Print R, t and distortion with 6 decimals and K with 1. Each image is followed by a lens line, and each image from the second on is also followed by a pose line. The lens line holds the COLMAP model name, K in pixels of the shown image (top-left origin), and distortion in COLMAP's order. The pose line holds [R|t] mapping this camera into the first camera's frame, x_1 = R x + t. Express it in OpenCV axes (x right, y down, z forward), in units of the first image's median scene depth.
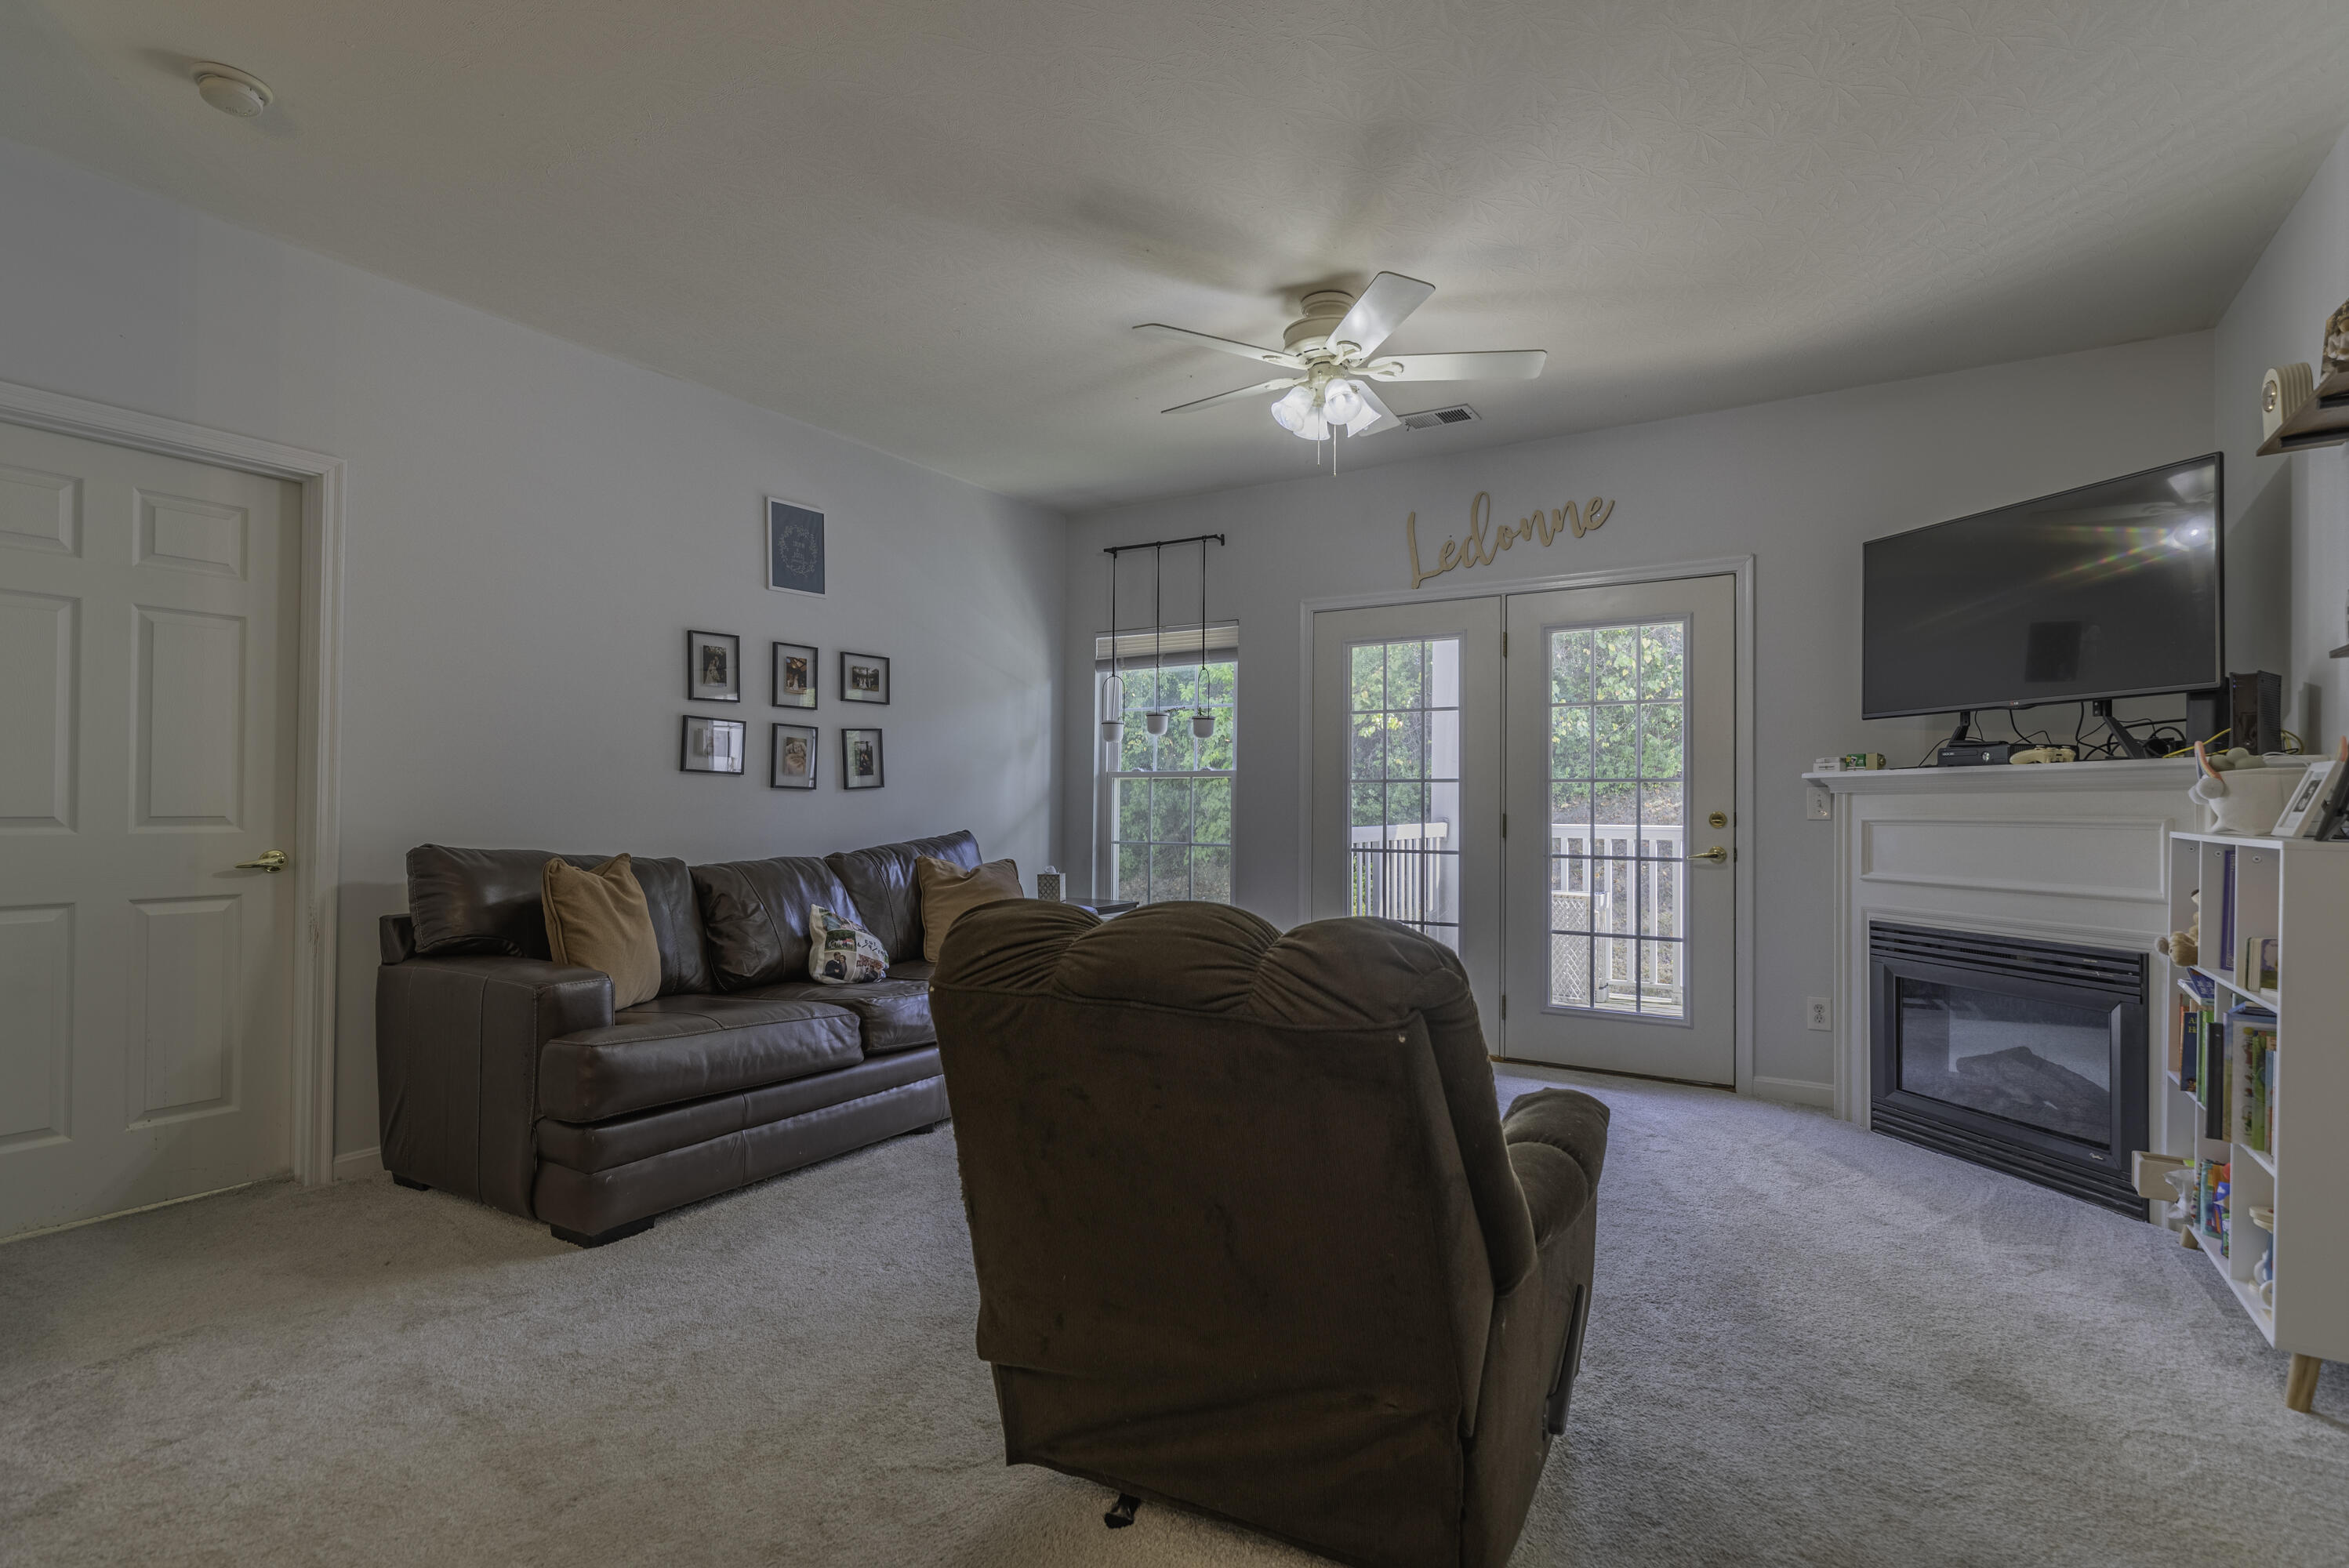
lens RADIAL K [[1137.8, 0, 1180.3], [0, 1137.8, 795.4], [0, 0, 1]] dist [-0.001738, 0.001219]
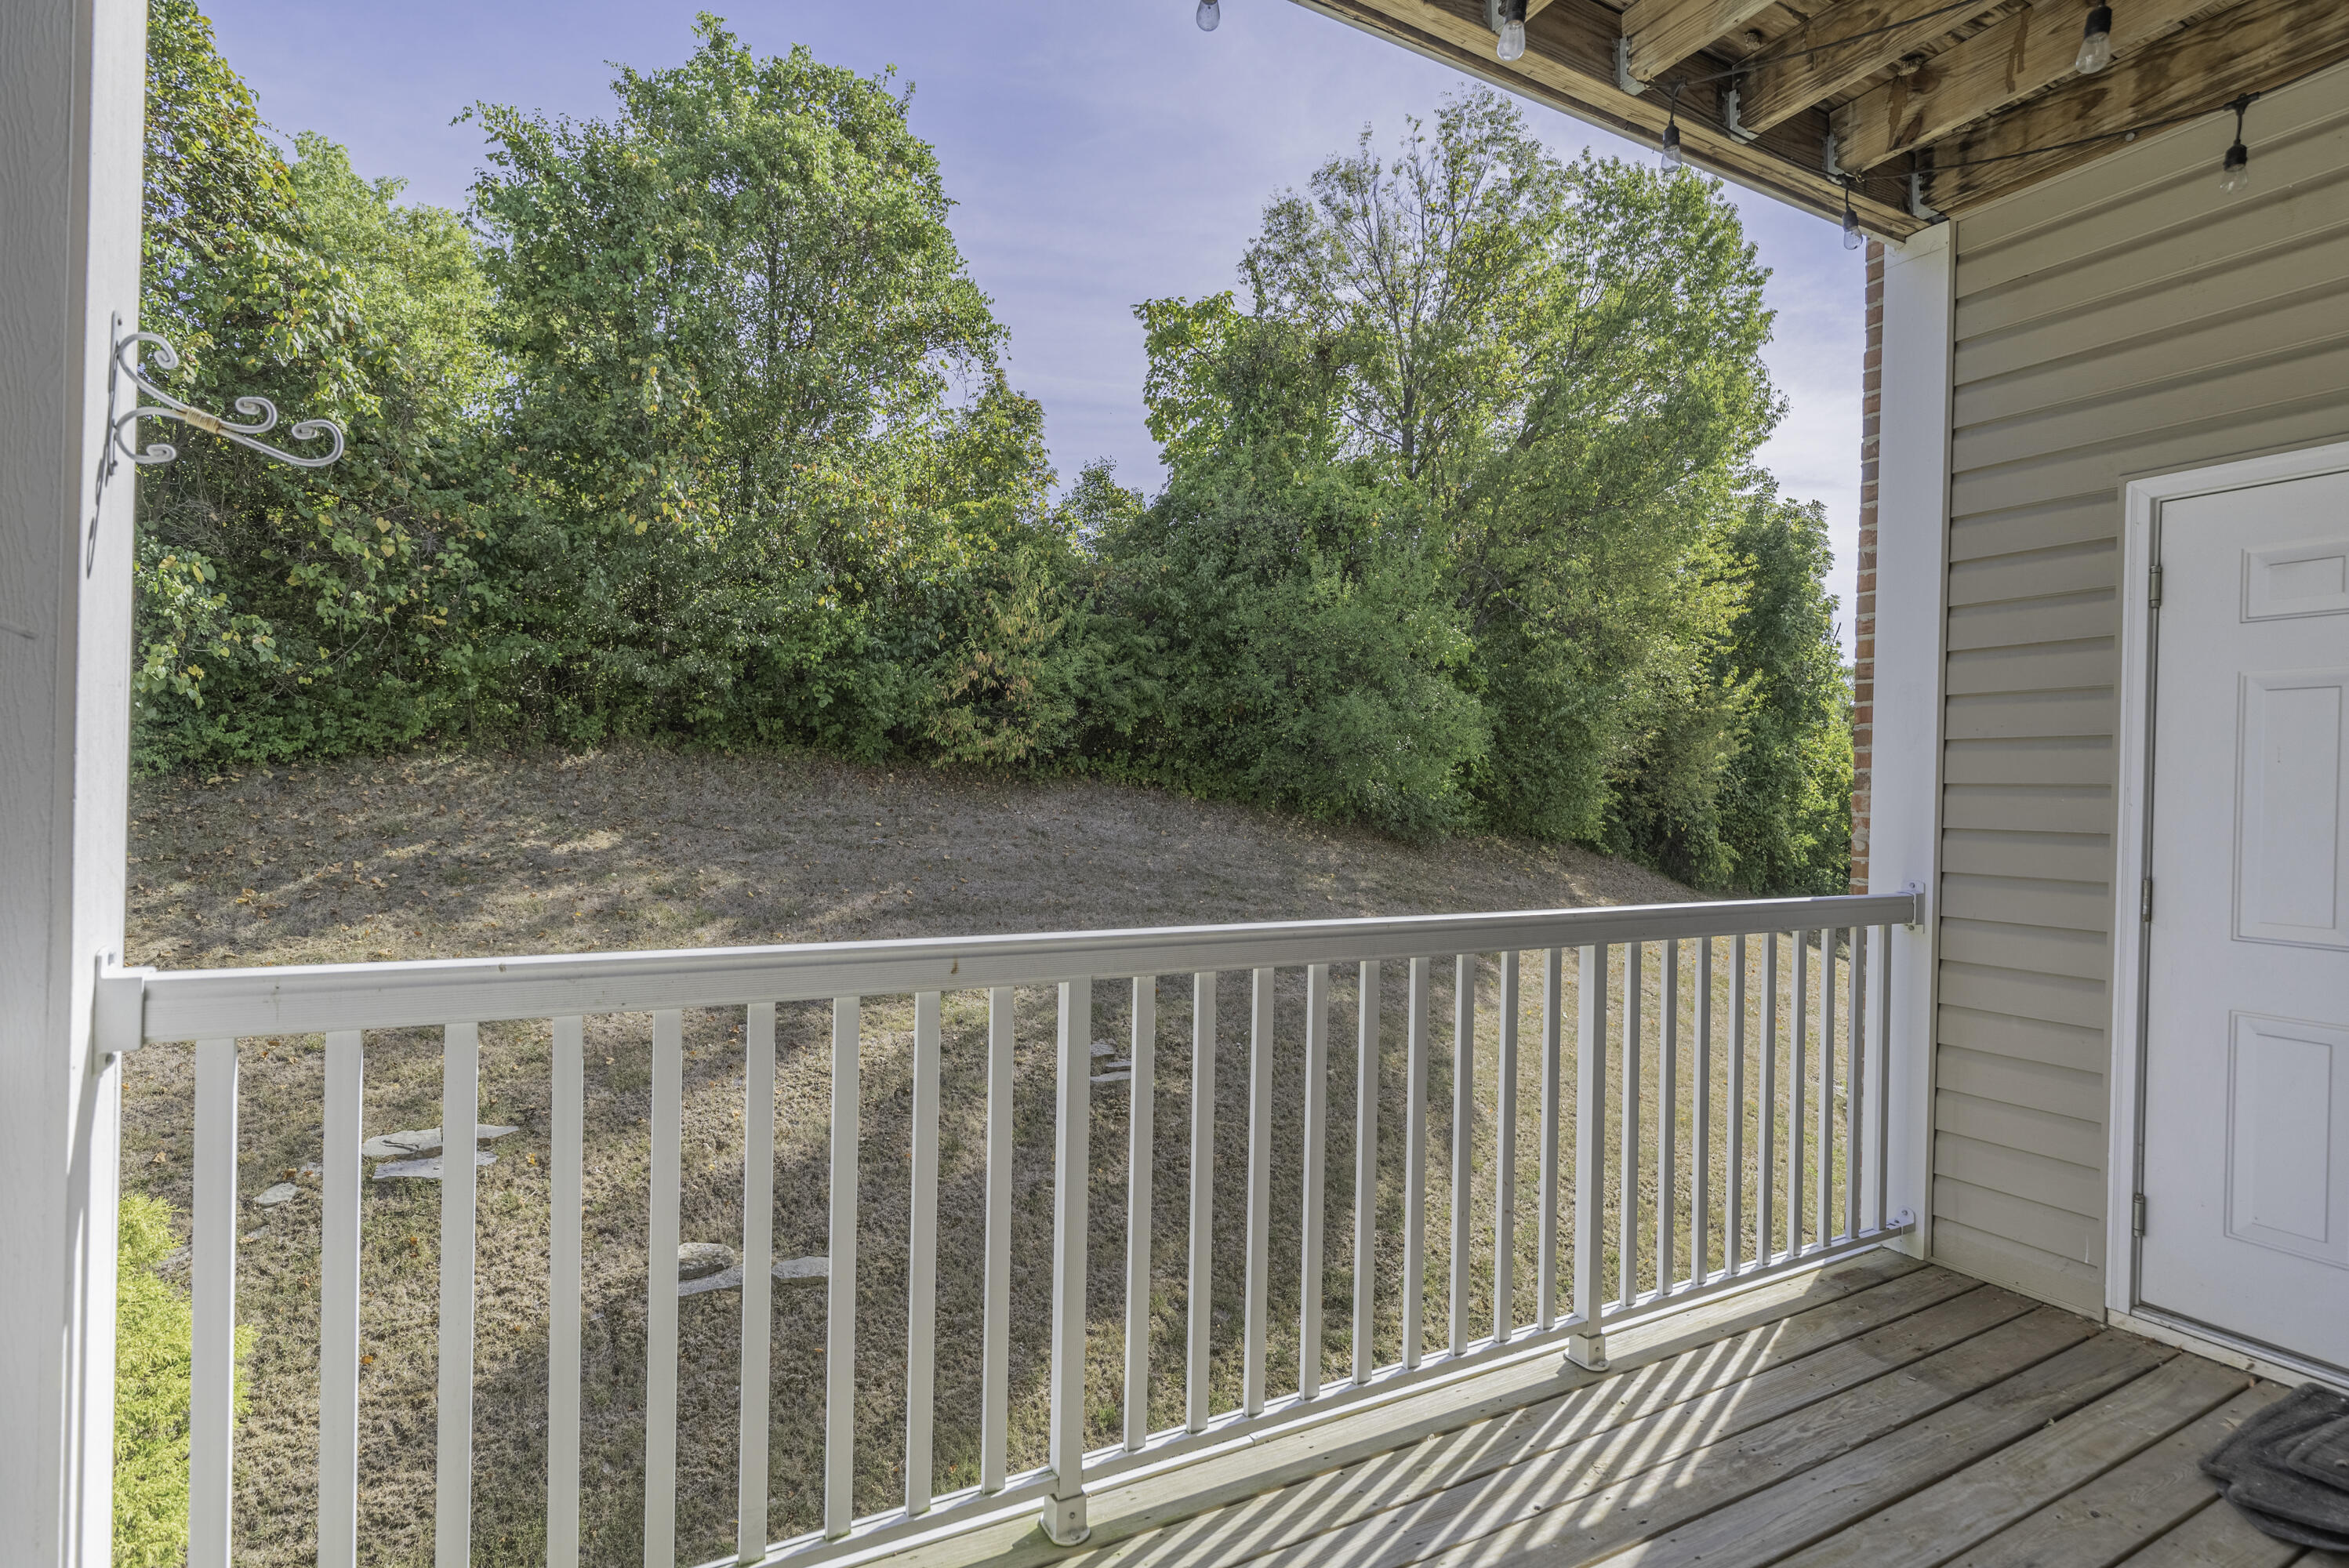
lens RADIAL K [[1137.8, 0, 1175.1], [0, 1137.8, 787.7], [0, 0, 1]] dist [-0.001738, 0.001219]
pose [[0.483754, 0.001094, 0.875203, 0.326175], [-0.020996, 0.999726, 0.010356, -0.017905], [-0.874952, -0.023385, 0.483644, 1.433076]]
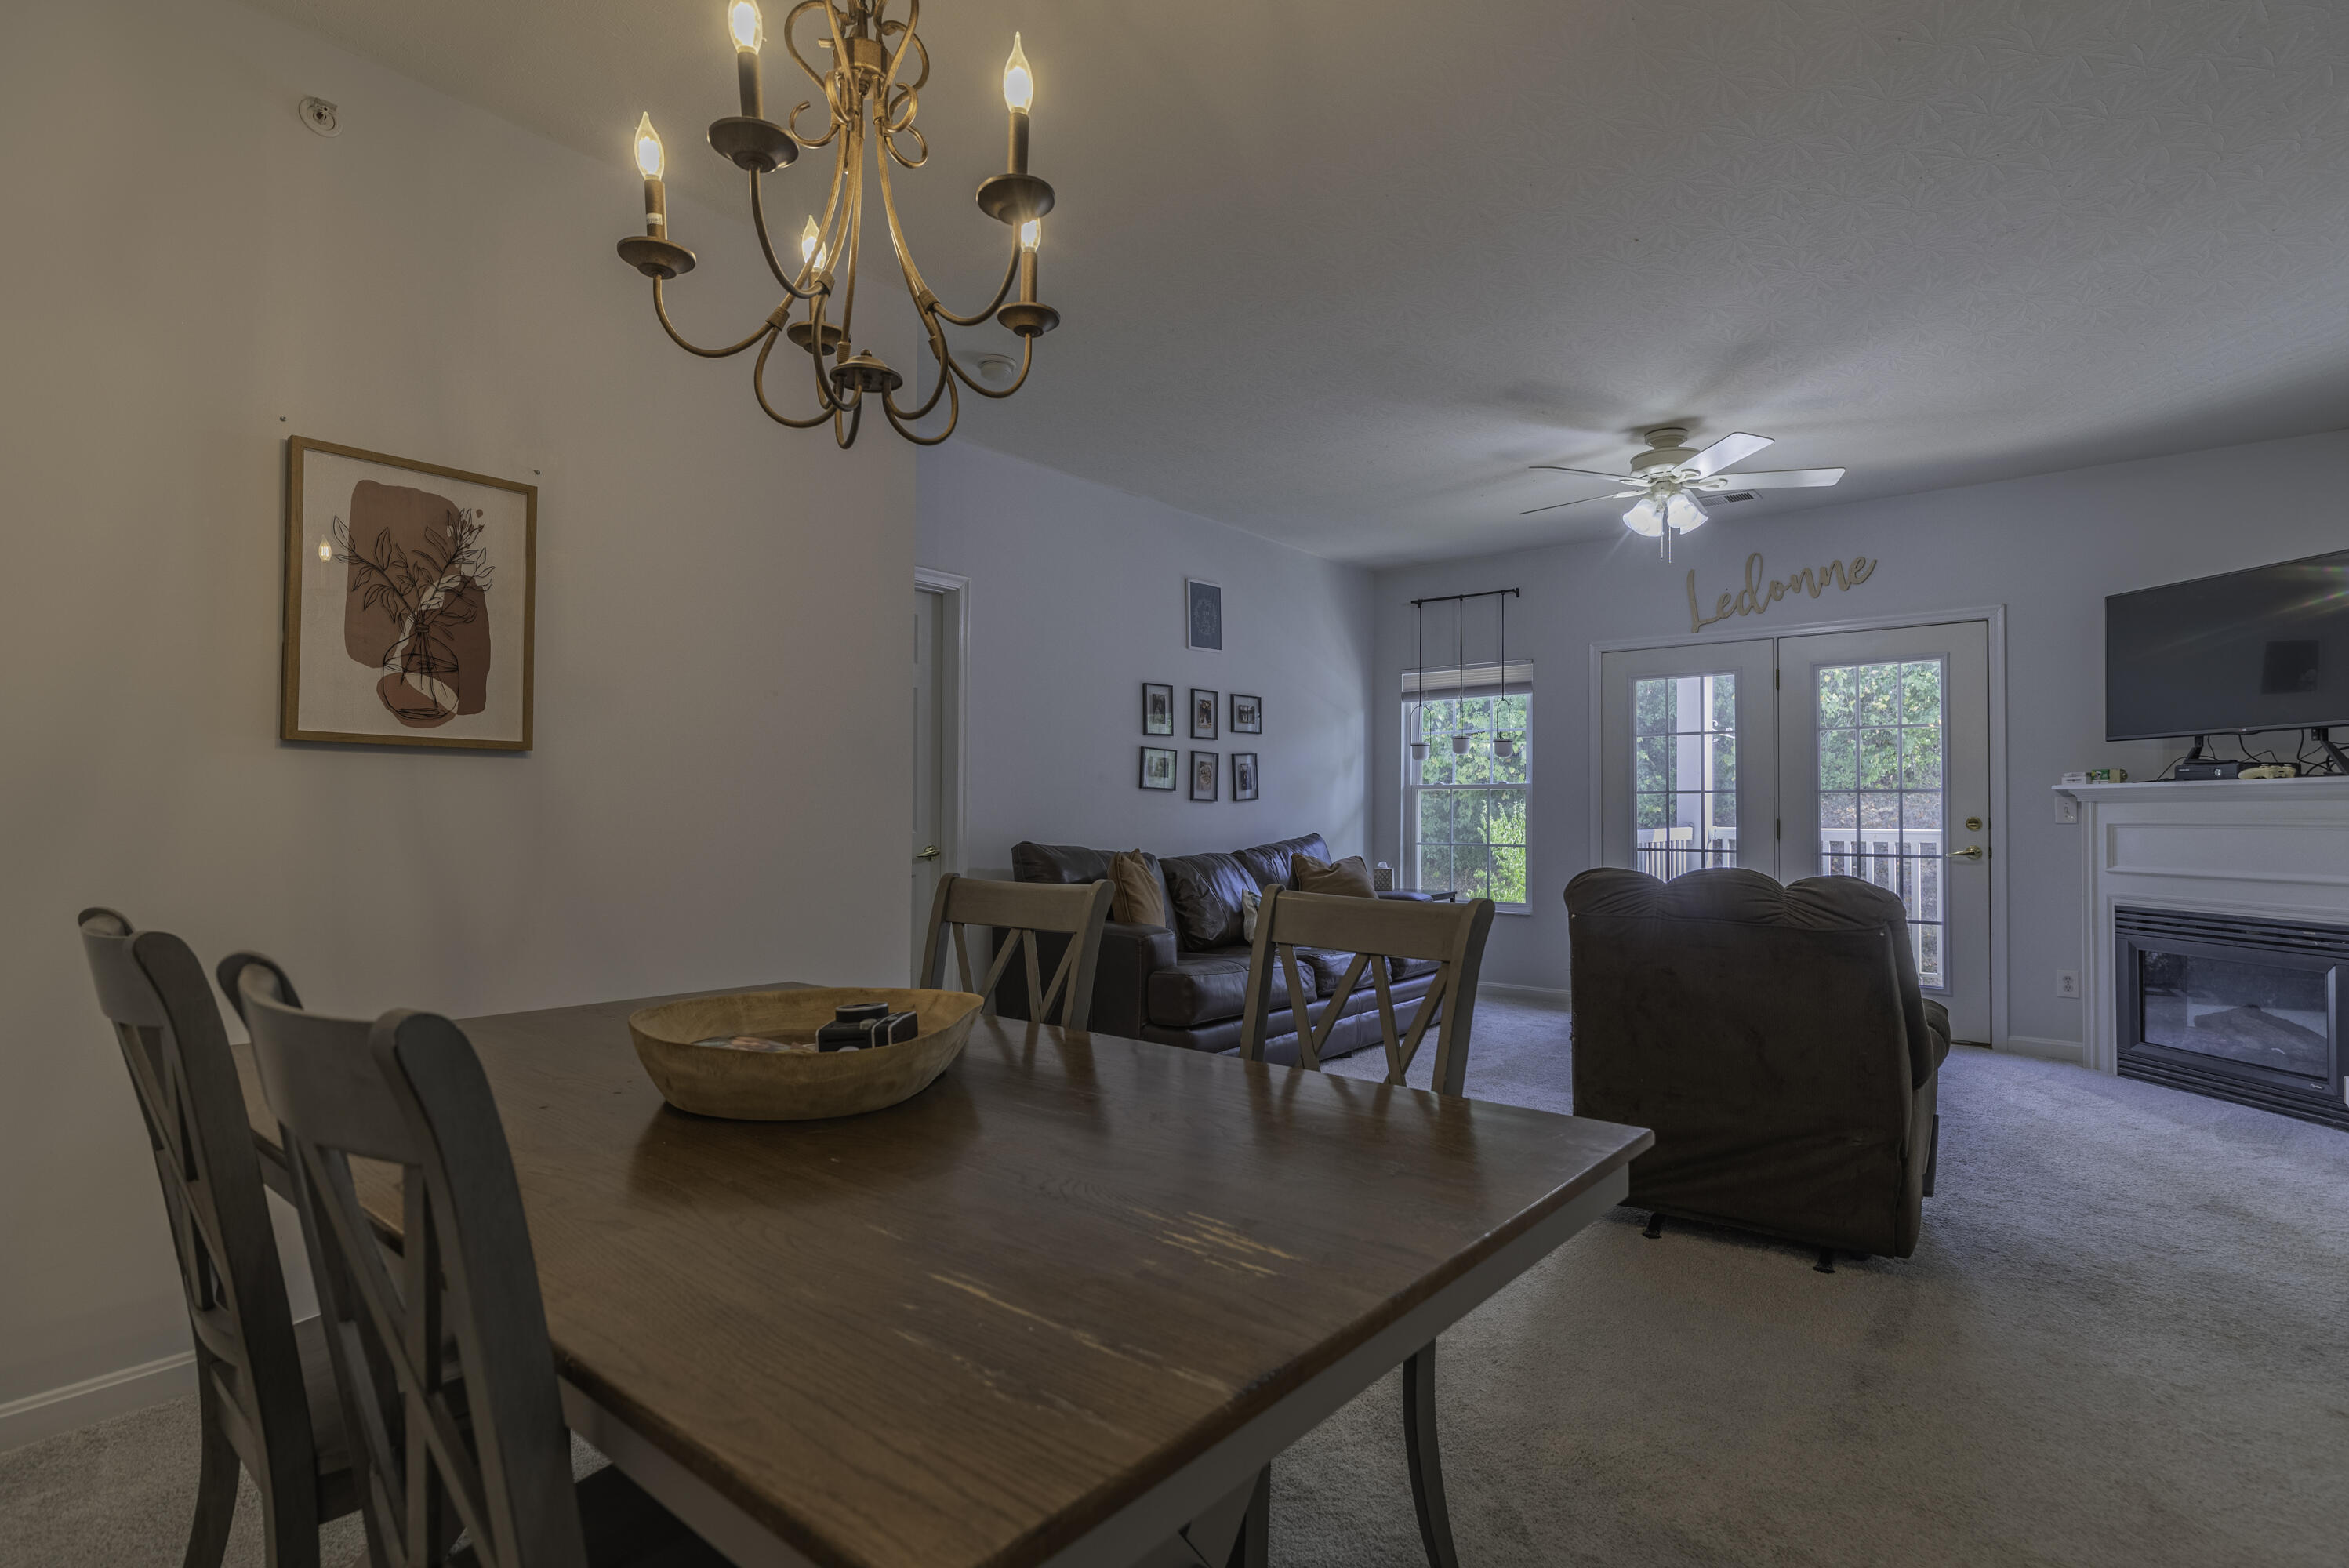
lens RADIAL K [[1137.8, 0, 1177.9], [0, 1137.8, 794.2], [0, 0, 1]] dist [-0.001738, 0.001219]
pose [[0.991803, -0.004568, -0.127693, -0.233465], [0.003731, 0.999970, -0.006792, -0.005380], [0.127720, 0.006260, 0.991790, -0.338670]]
